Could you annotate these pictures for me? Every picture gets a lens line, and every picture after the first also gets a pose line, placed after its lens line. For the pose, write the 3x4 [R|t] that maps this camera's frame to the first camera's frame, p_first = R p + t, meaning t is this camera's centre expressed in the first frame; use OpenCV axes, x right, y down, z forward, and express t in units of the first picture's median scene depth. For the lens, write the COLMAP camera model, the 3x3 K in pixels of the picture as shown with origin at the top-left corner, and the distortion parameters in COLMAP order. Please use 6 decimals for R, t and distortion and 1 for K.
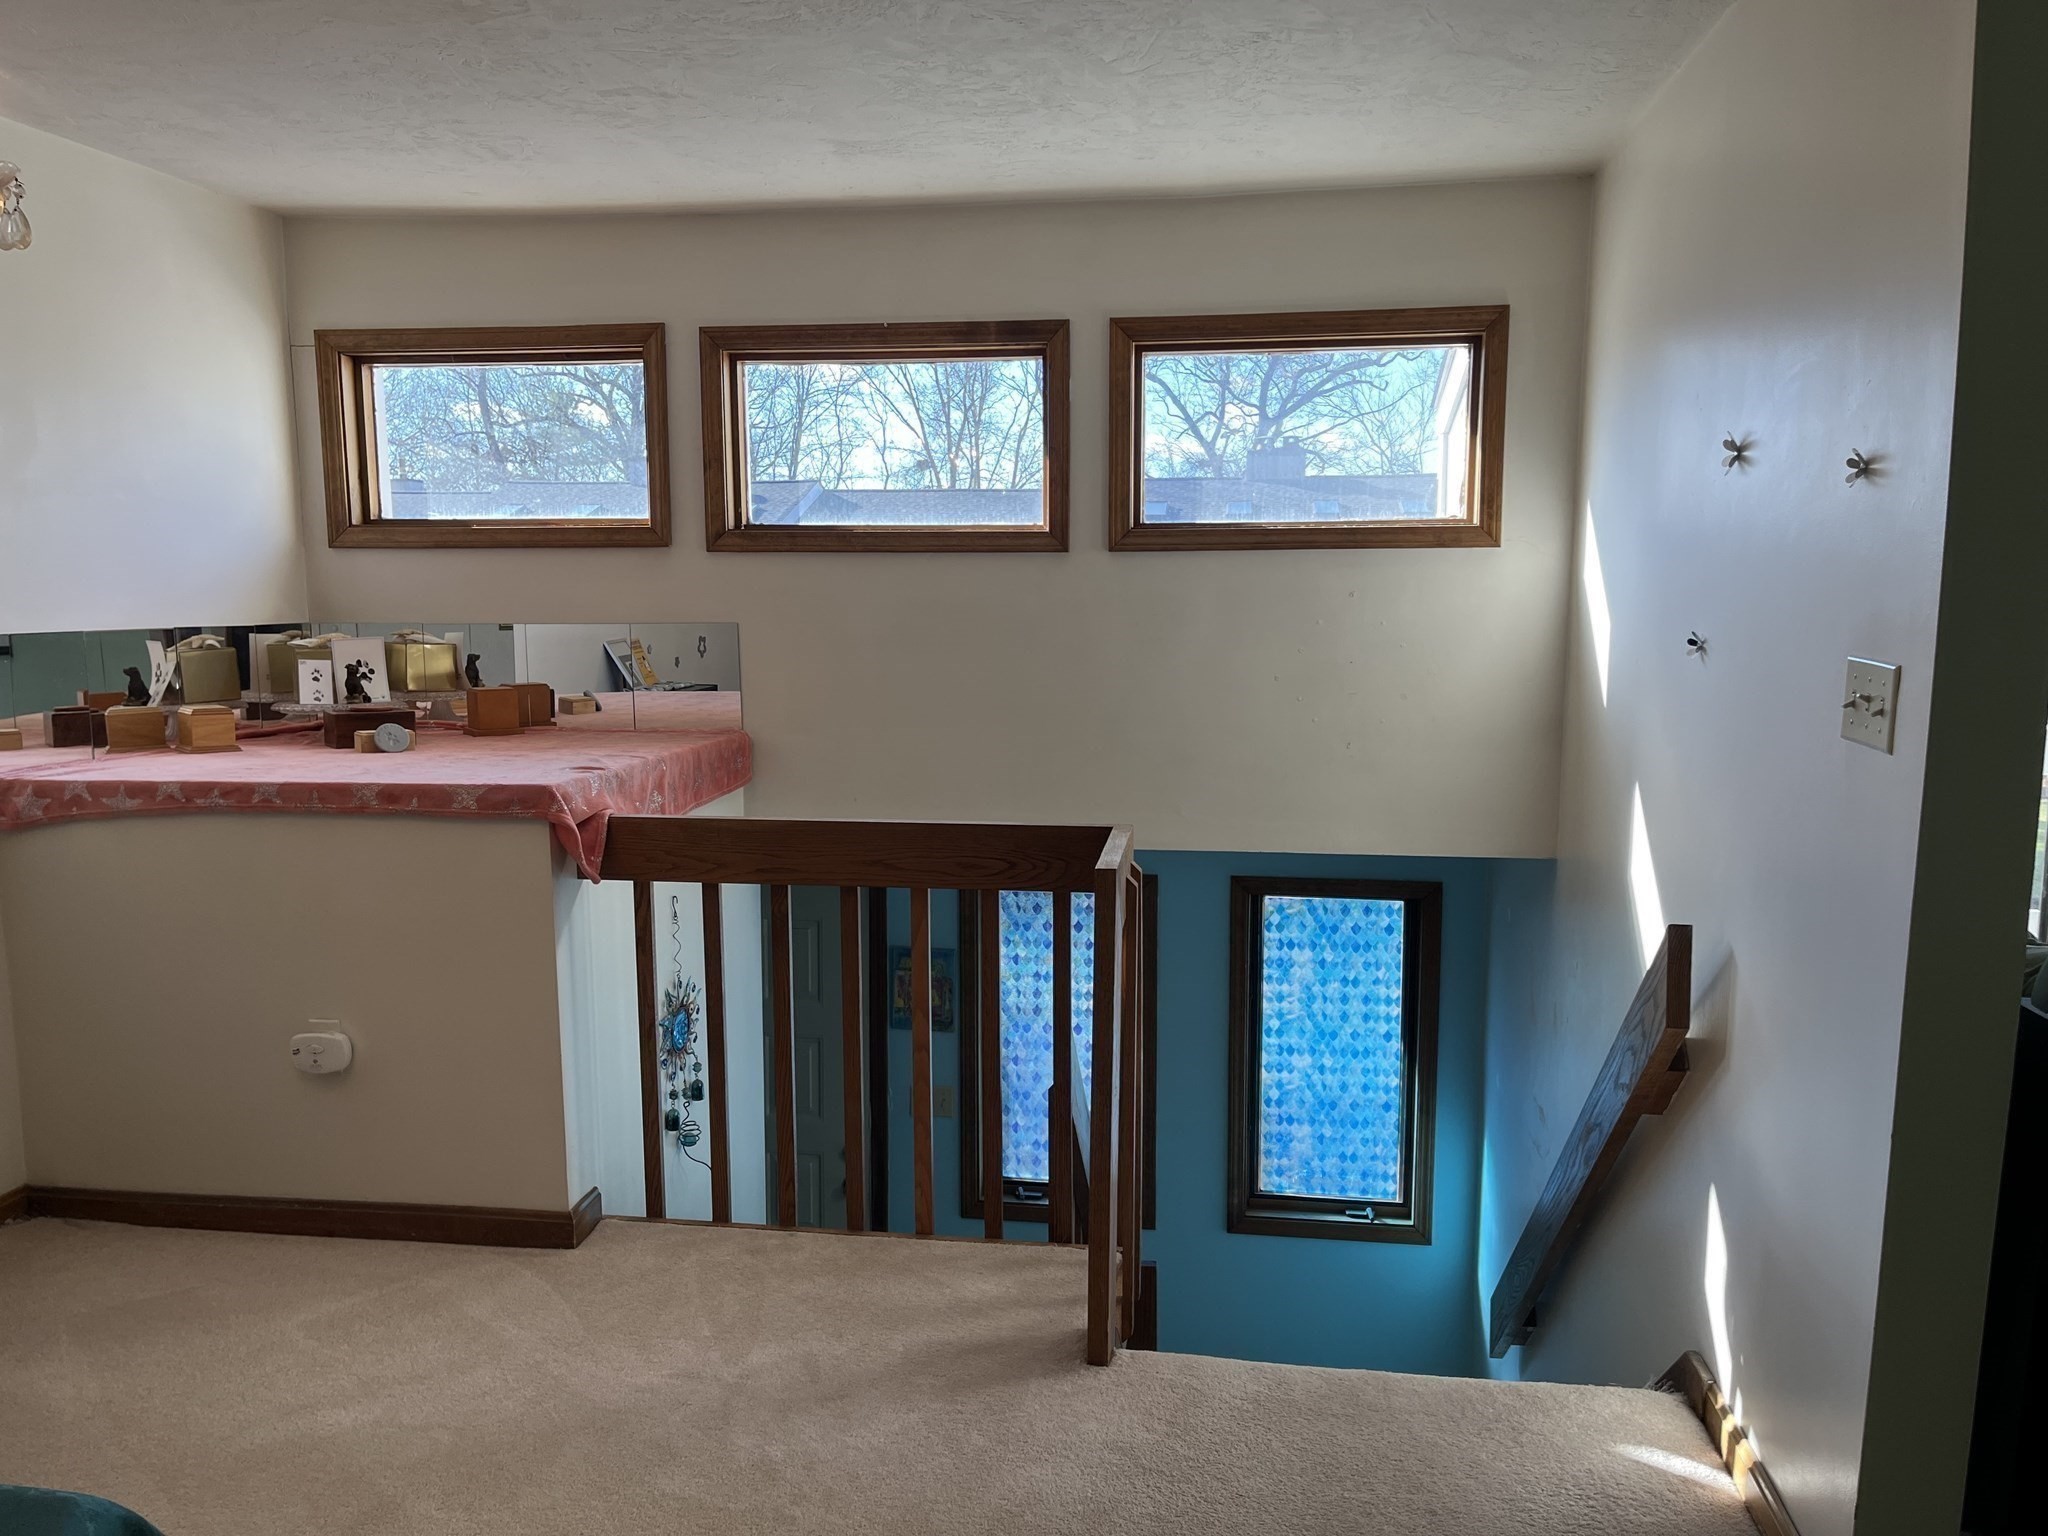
lens RADIAL K [[1559.5, 0, 1041.3], [0, 1559.5, 765.2], [0, 0, 1]] dist [0.065919, -0.083718]
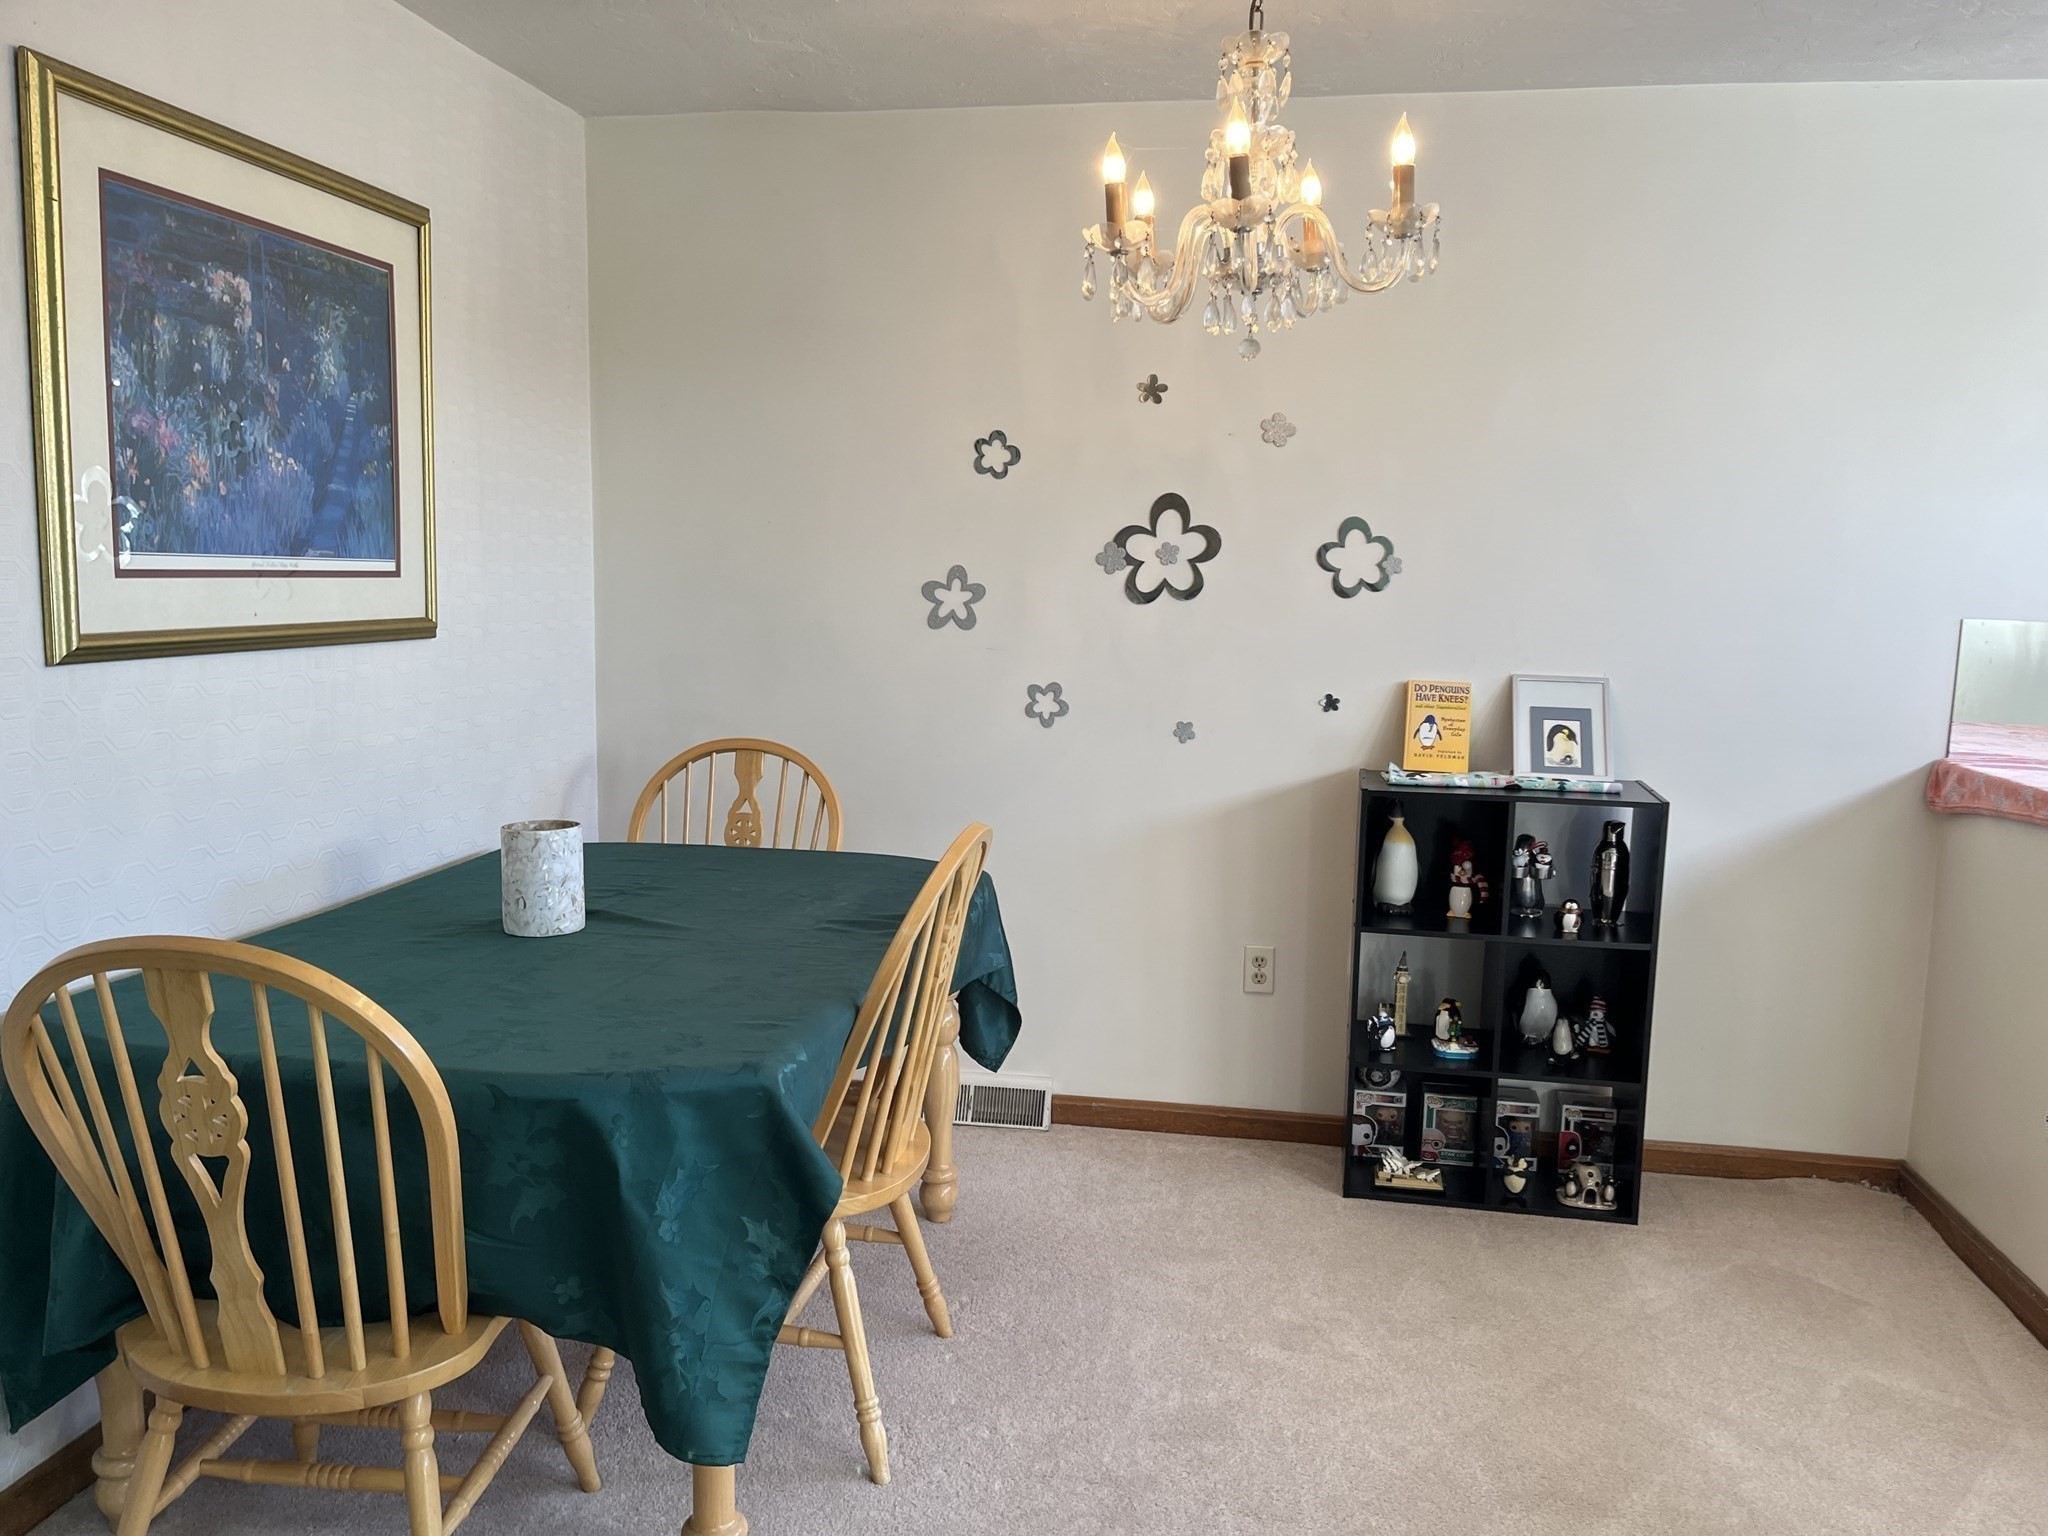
lens RADIAL K [[1559.5, 0, 1037.2], [0, 1559.5, 779.5], [0, 0, 1]] dist [0.065919, -0.083718]
pose [[-0.019429, 0.139696, -0.990004, 0.338172], [-0.141720, 0.979808, 0.141038, -0.039030], [0.989716, 0.143044, 0.000761, 0.410384]]
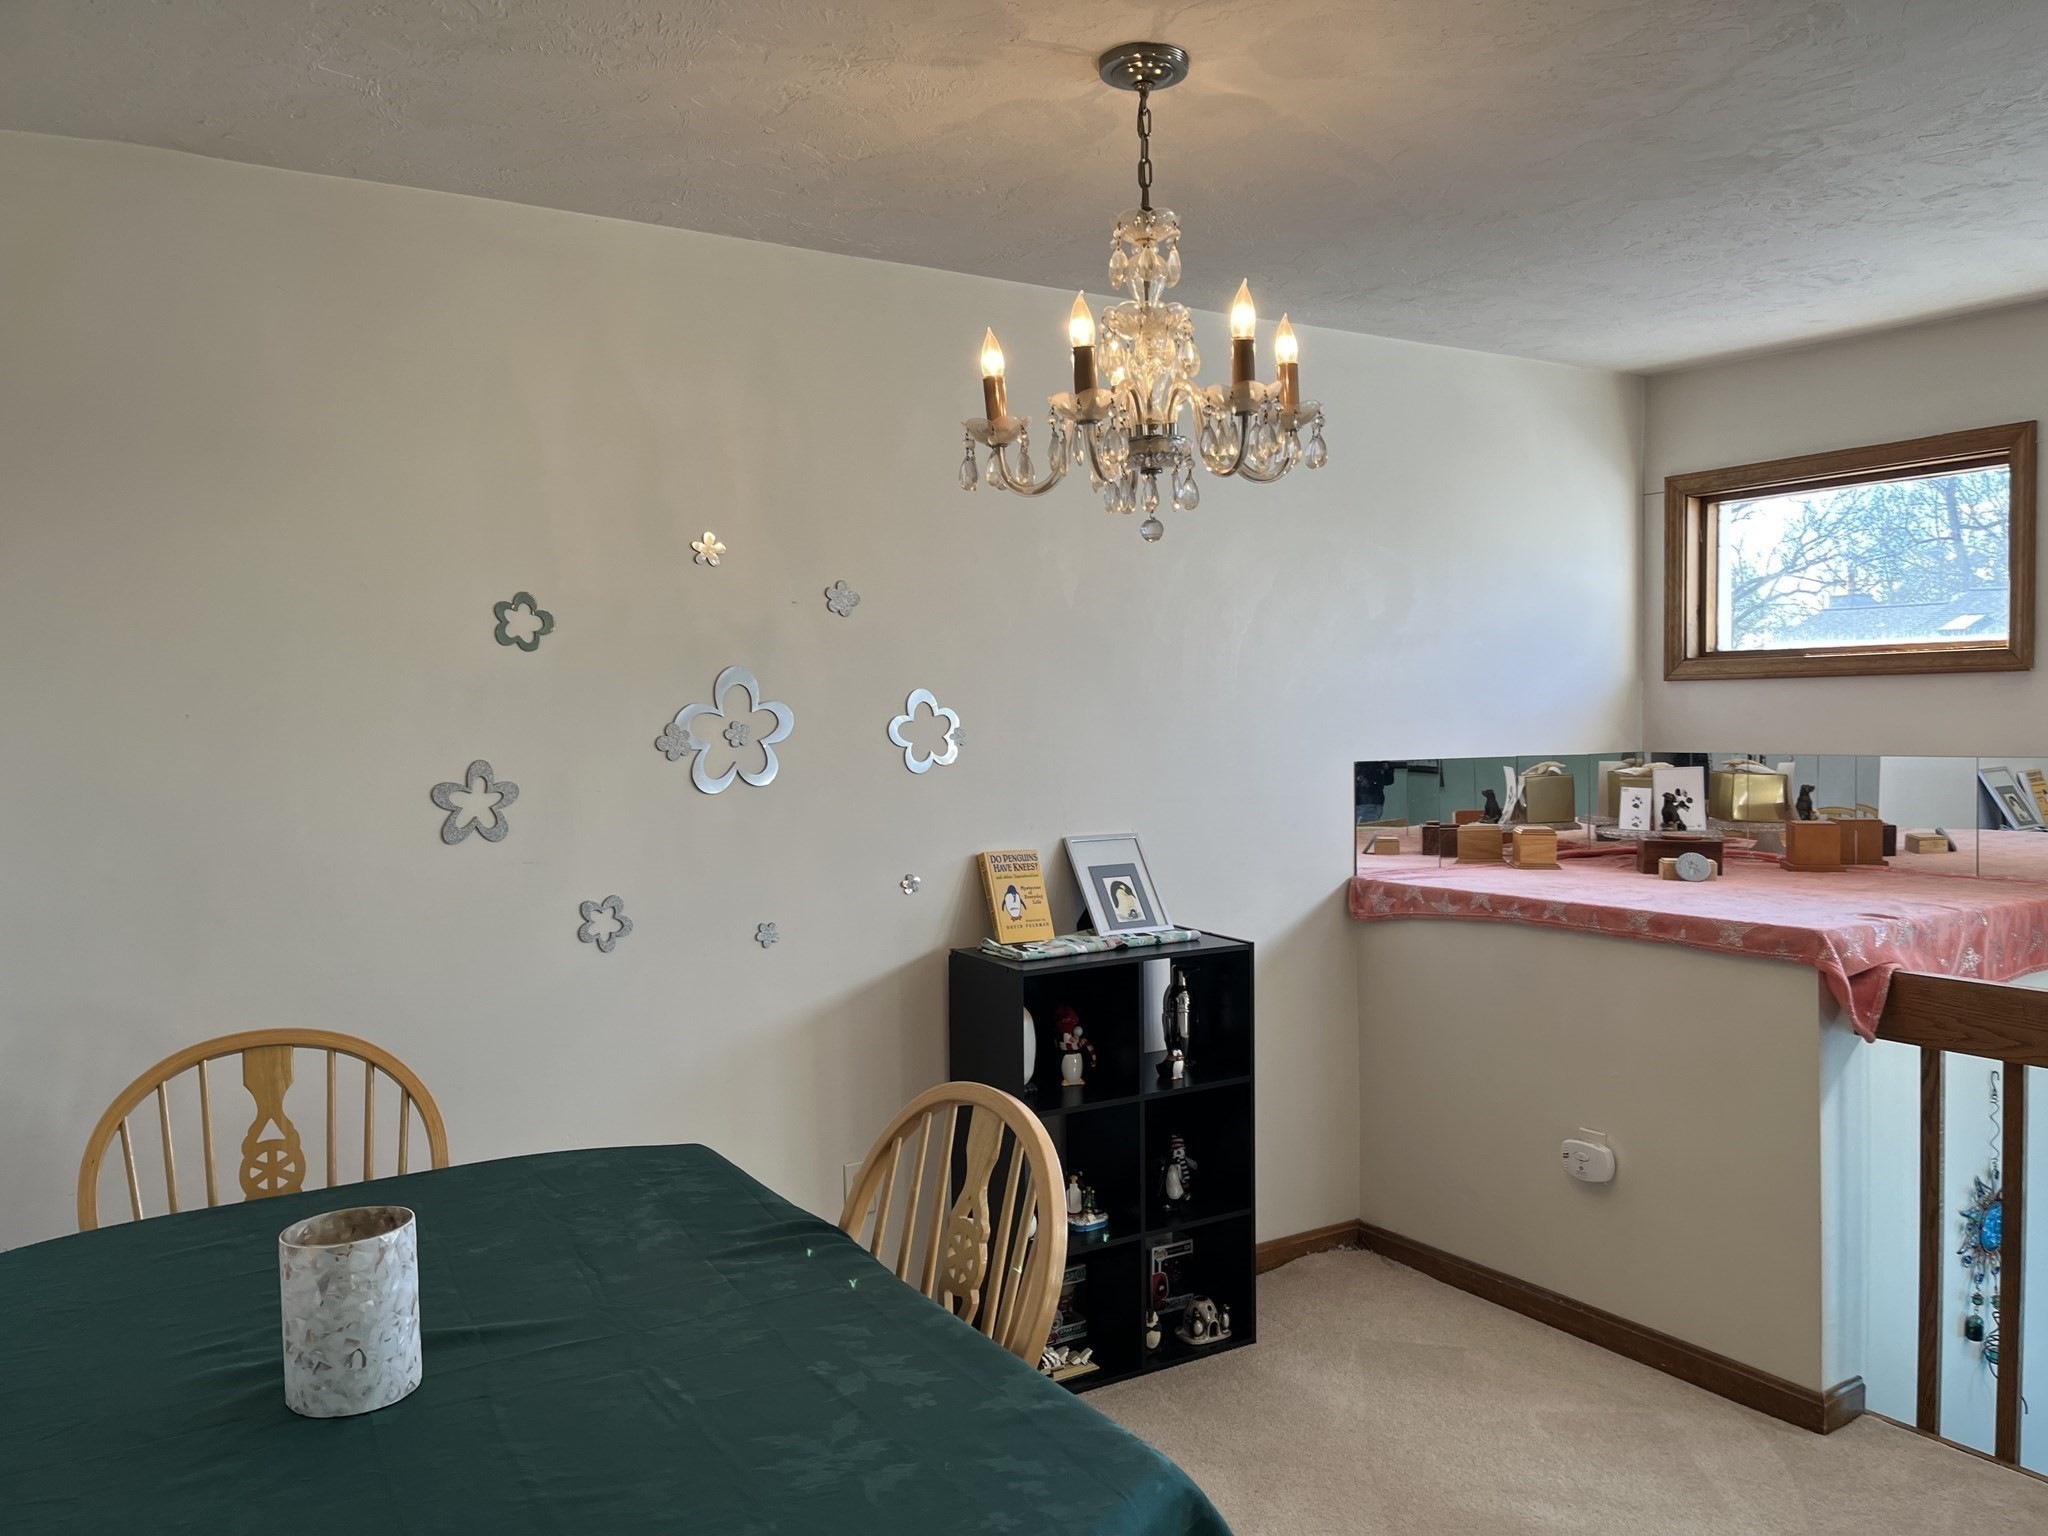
lens RADIAL K [[1559.5, 0, 1047.9], [0, 1559.5, 773.3], [0, 0, 1]] dist [0.065919, -0.083718]
pose [[0.653134, 0.025284, -0.756820, 0.092761], [-0.077246, 0.996453, -0.033374, -0.013006], [0.753292, 0.080259, 0.652771, 0.018165]]
